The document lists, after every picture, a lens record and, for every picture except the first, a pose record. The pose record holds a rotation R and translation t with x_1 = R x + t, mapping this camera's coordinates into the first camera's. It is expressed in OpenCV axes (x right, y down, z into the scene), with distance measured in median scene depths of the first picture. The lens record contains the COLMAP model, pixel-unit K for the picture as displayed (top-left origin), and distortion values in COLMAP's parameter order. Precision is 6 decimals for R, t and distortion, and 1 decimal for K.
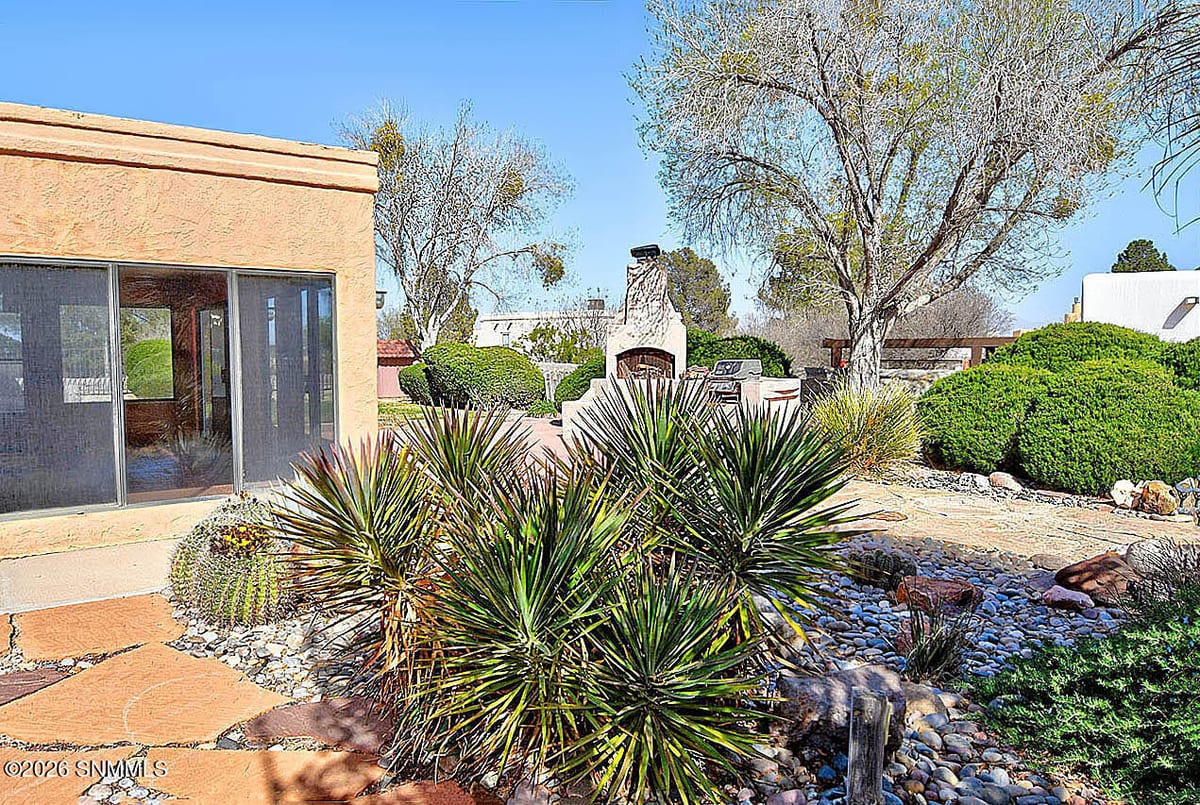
lens RADIAL K [[849.5, 0, 600.1], [0, 849.5, 409.9], [0, 0, 1]] dist [0.002267, 0.000051]
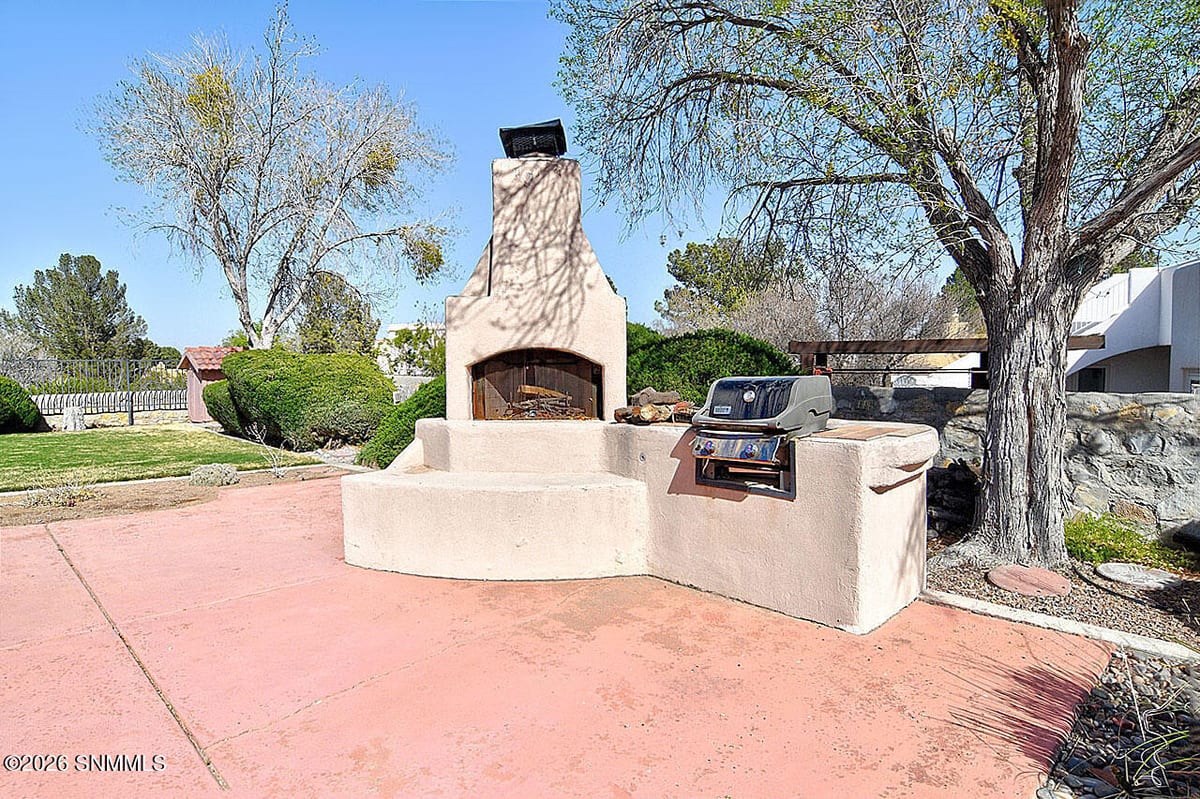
lens RADIAL K [[667.1, 0, 600.1], [0, 667.1, 389.3], [0, 0, 1]] dist [-0.031046, 0.000678]
pose [[0.992369, -0.012988, 0.122617, 0.044663], [0.016268, 0.999535, -0.025790, -0.042226], [-0.122225, 0.027588, 0.992119, 0.642332]]
